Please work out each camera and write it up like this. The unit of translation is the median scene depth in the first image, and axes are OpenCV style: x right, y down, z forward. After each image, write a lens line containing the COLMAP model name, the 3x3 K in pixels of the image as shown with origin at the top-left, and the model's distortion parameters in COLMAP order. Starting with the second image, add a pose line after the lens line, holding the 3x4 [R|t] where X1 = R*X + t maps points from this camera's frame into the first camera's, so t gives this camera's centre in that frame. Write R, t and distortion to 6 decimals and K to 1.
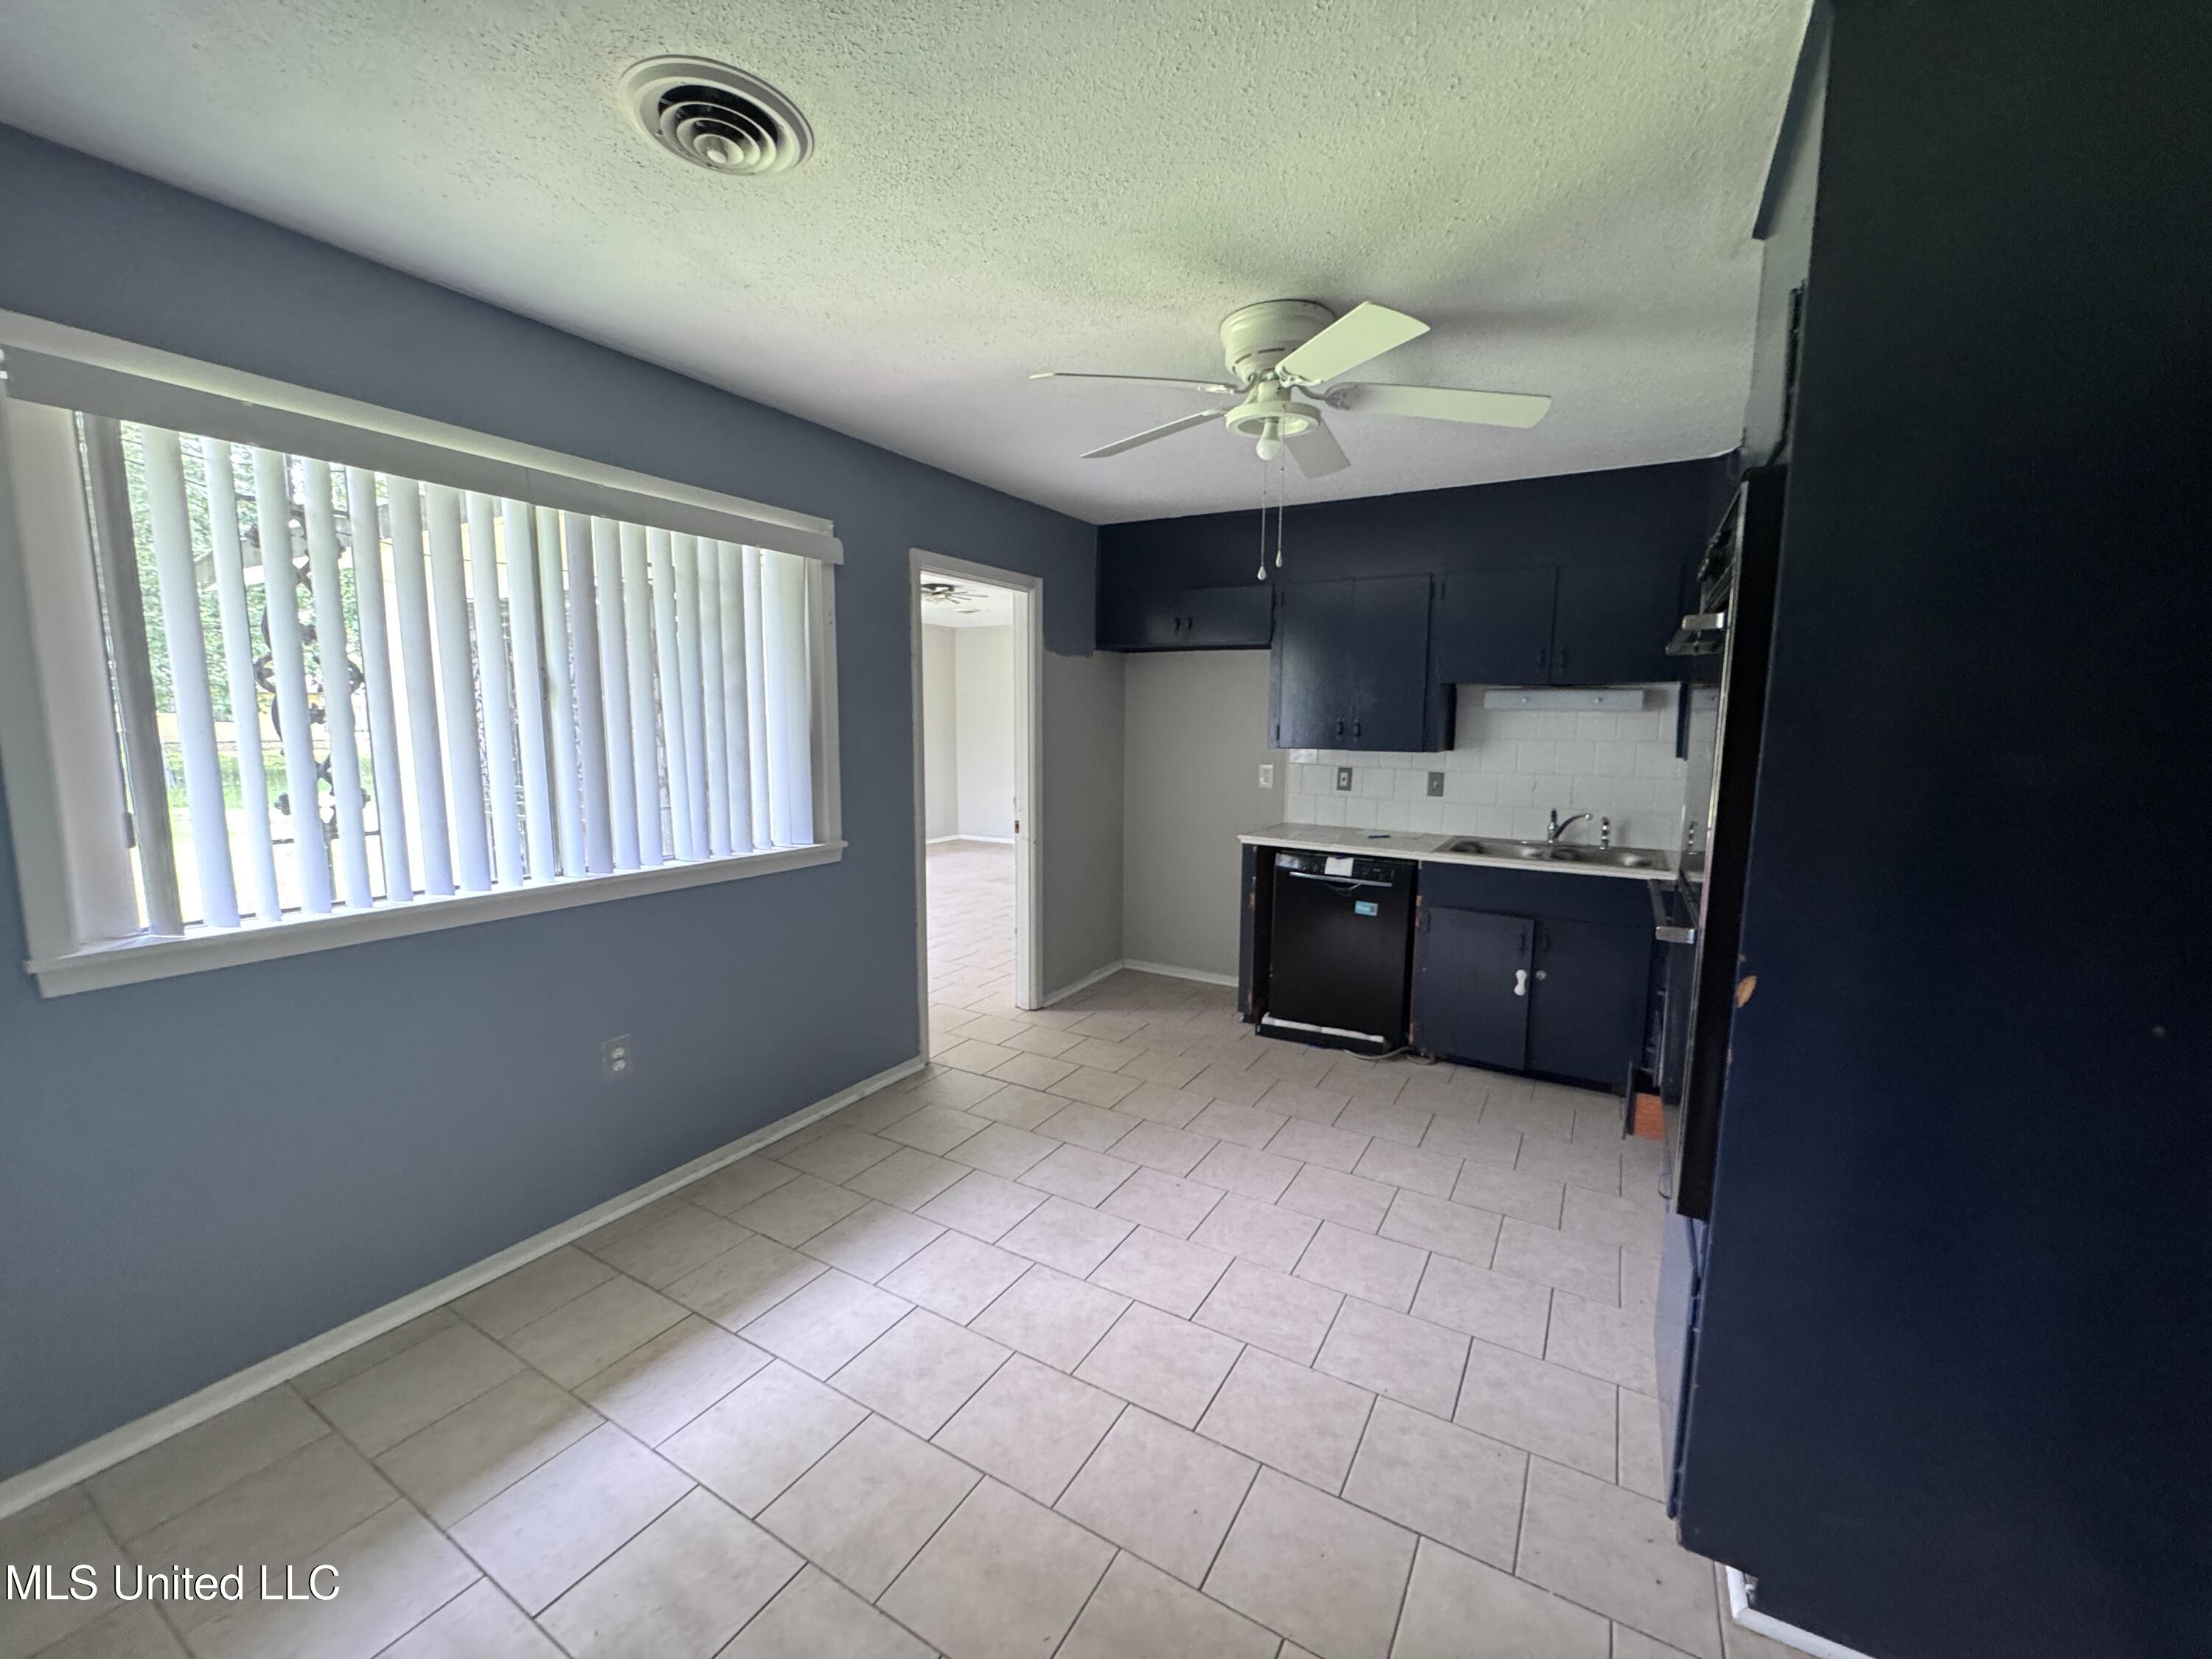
lens RADIAL K [[884.9, 0, 1104.6], [0, 884.9, 828.5], [0, 0, 1]] dist [-0.001283, -0.000231]
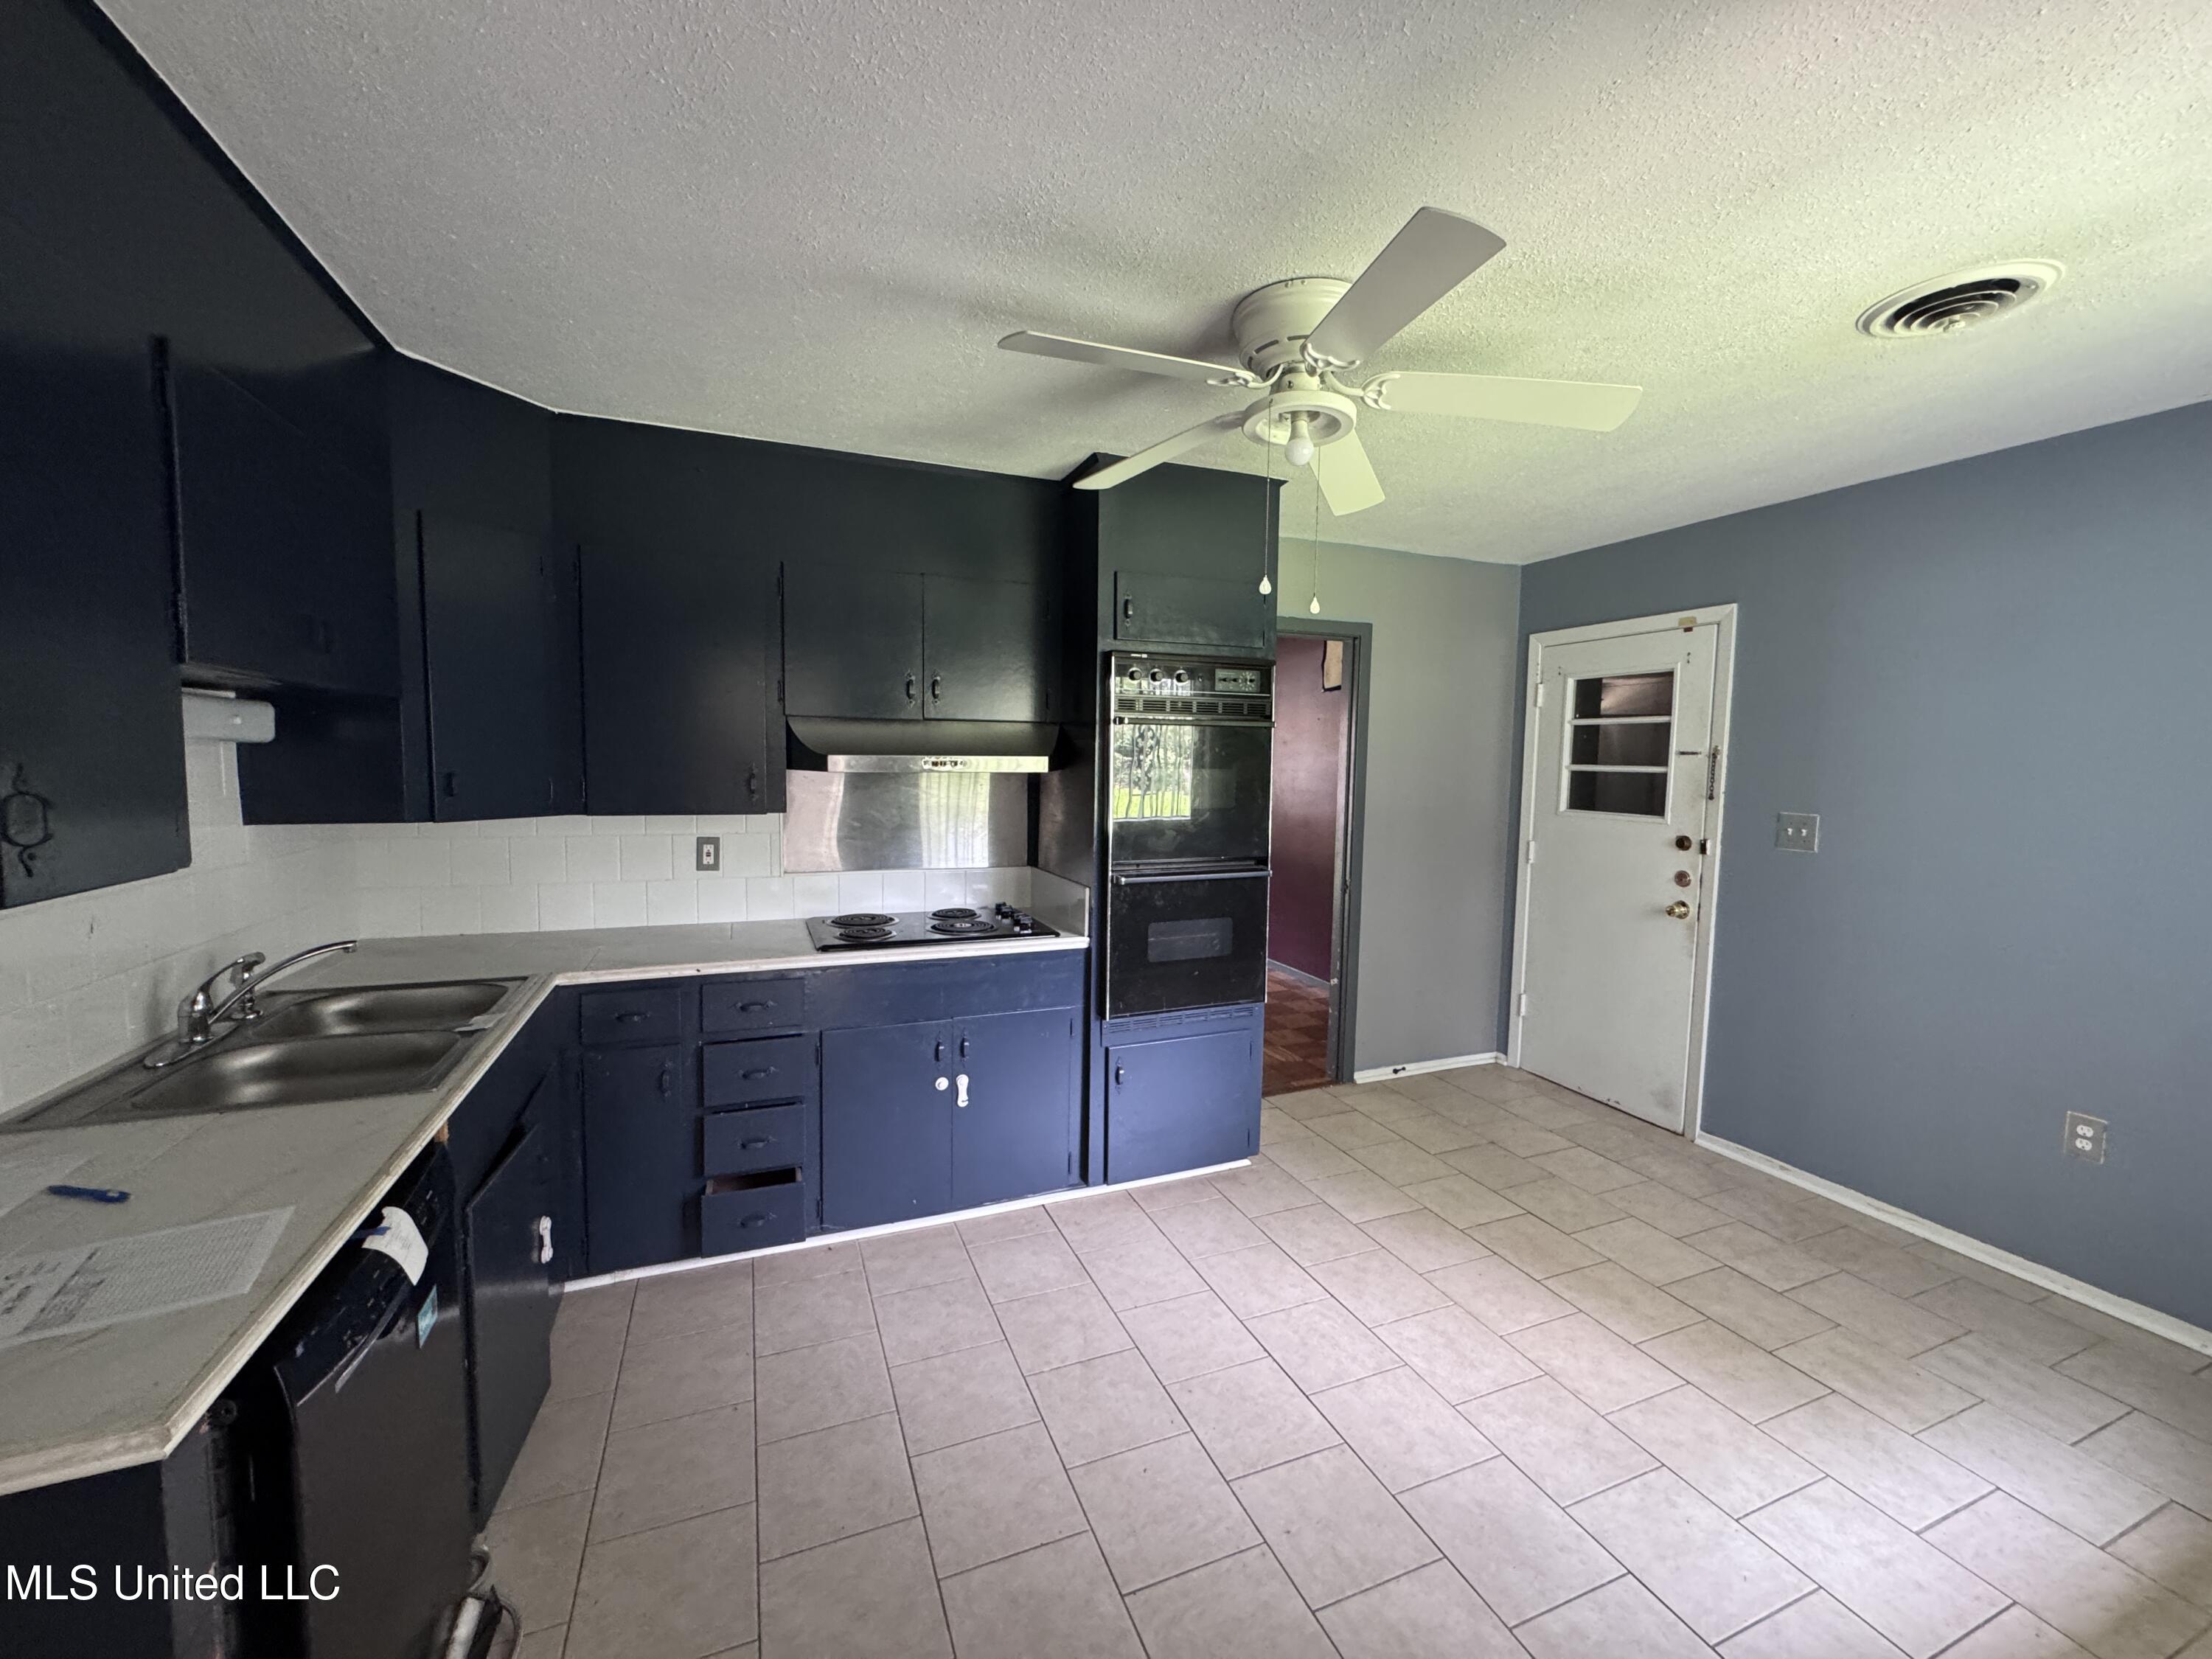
lens RADIAL K [[884.9, 0, 1104.6], [0, 884.9, 828.5], [0, 0, 1]] dist [-0.001283, -0.000231]
pose [[-0.795013, -0.069320, 0.602618, -0.194976], [0.055290, 0.981032, 0.185792, -0.255809], [-0.604067, 0.181026, -0.776101, 1.860412]]
